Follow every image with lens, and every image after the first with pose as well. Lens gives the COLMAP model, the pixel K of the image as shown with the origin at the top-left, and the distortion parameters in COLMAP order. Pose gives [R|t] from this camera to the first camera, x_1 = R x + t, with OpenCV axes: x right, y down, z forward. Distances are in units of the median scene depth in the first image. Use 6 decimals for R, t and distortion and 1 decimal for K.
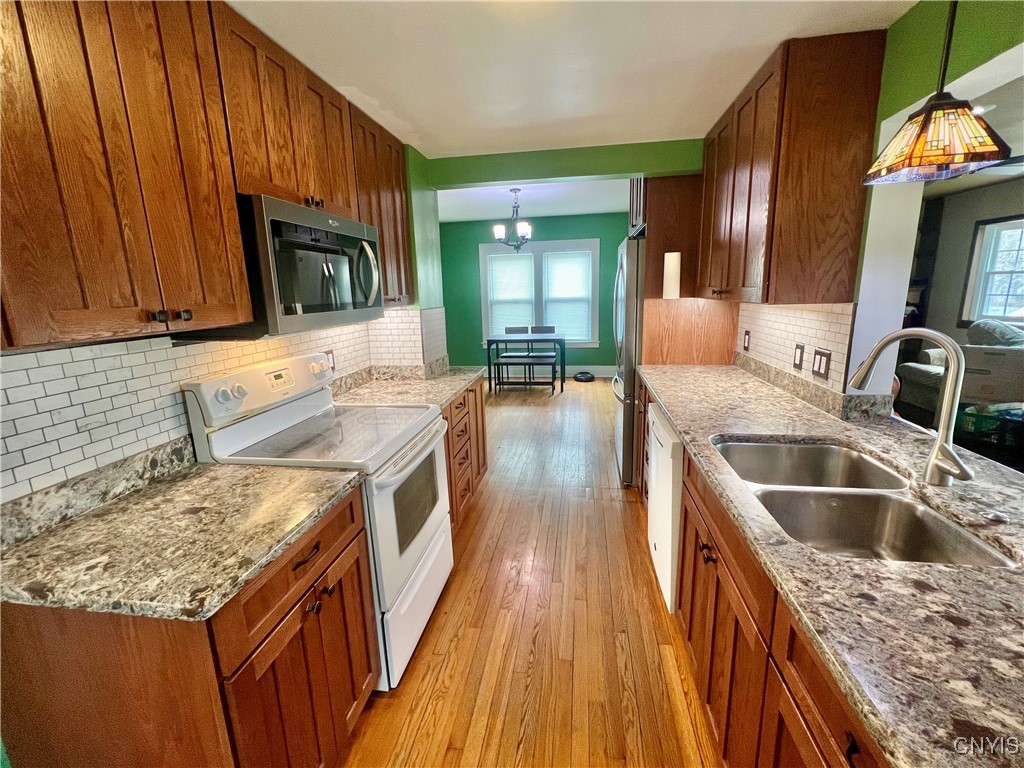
lens RADIAL K [[439.4, 0, 511.2], [0, 439.4, 381.8], [0, 0, 1]] dist [-0.004646, 0.000658]
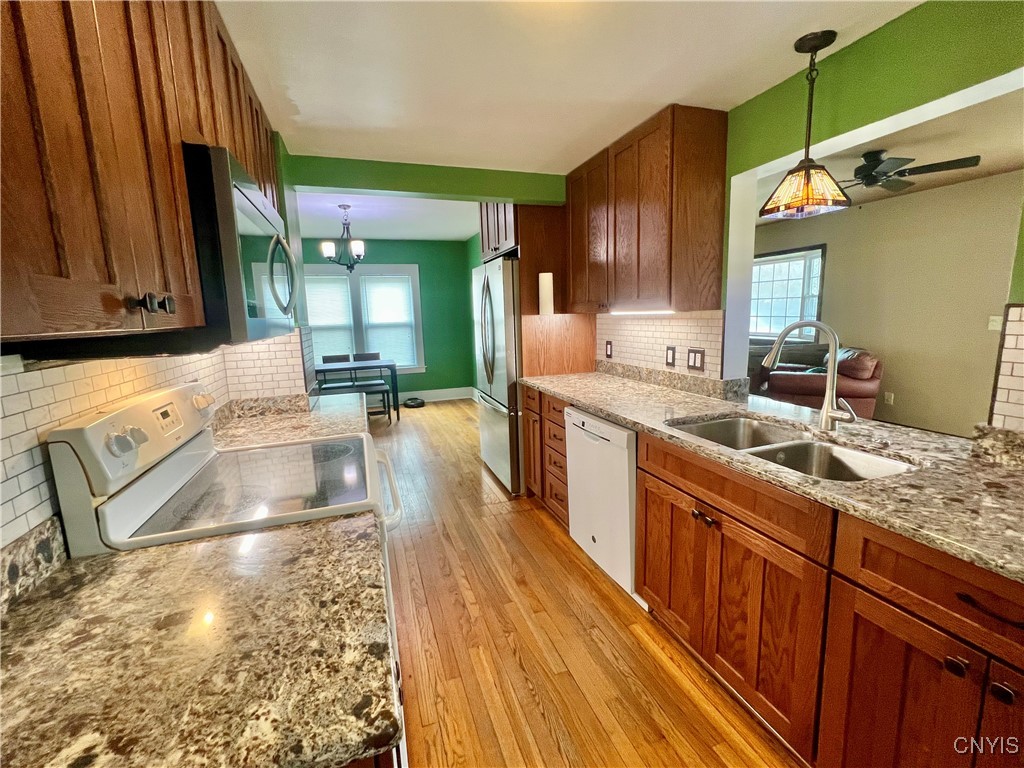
lens RADIAL K [[439.4, 0, 509.7], [0, 439.4, 381.6], [0, 0, 1]] dist [-0.004646, 0.000658]
pose [[0.884443, -0.071816, 0.461088, -0.368588], [0.103197, 0.993723, -0.043174, 0.022790], [-0.455093, 0.085768, 0.886303, 0.133081]]
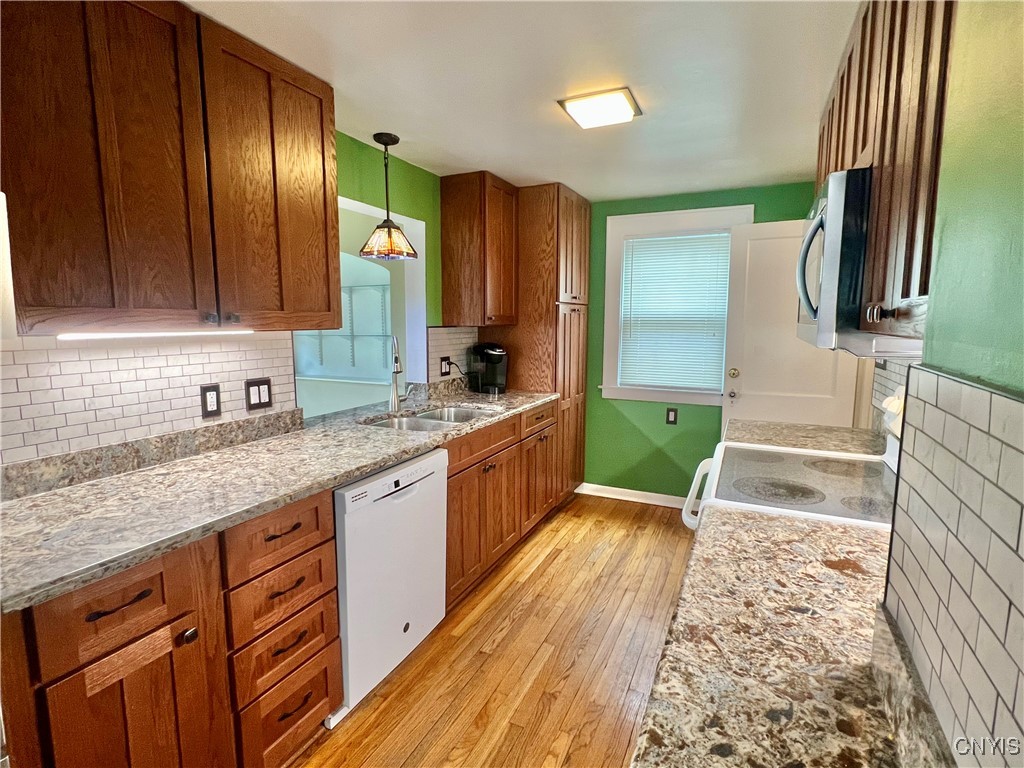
lens RADIAL K [[513.9, 0, 507.4], [0, 513.9, 382.9], [0, 0, 1]] dist [-0.003106, 0.000259]
pose [[-0.956360, -0.007593, 0.292093, -0.139698], [0.086429, 0.947577, 0.307617, -0.373921], [-0.279116, 0.319438, -0.905568, 1.922827]]
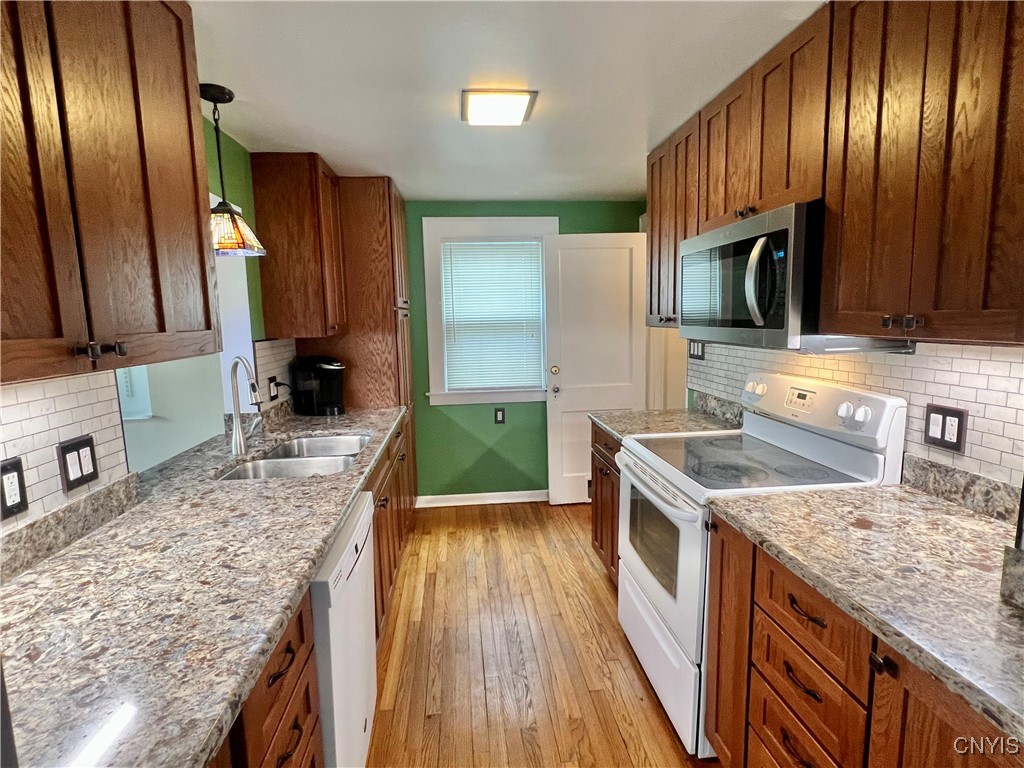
lens RADIAL K [[513.9, 0, 504.8], [0, 513.9, 382.4], [0, 0, 1]] dist [-0.003106, 0.000259]
pose [[-0.968098, 0.083152, -0.236371, 0.309652], [0.000351, 0.943781, 0.330571, -0.392101], [0.250570, 0.319942, -0.913702, 1.822132]]
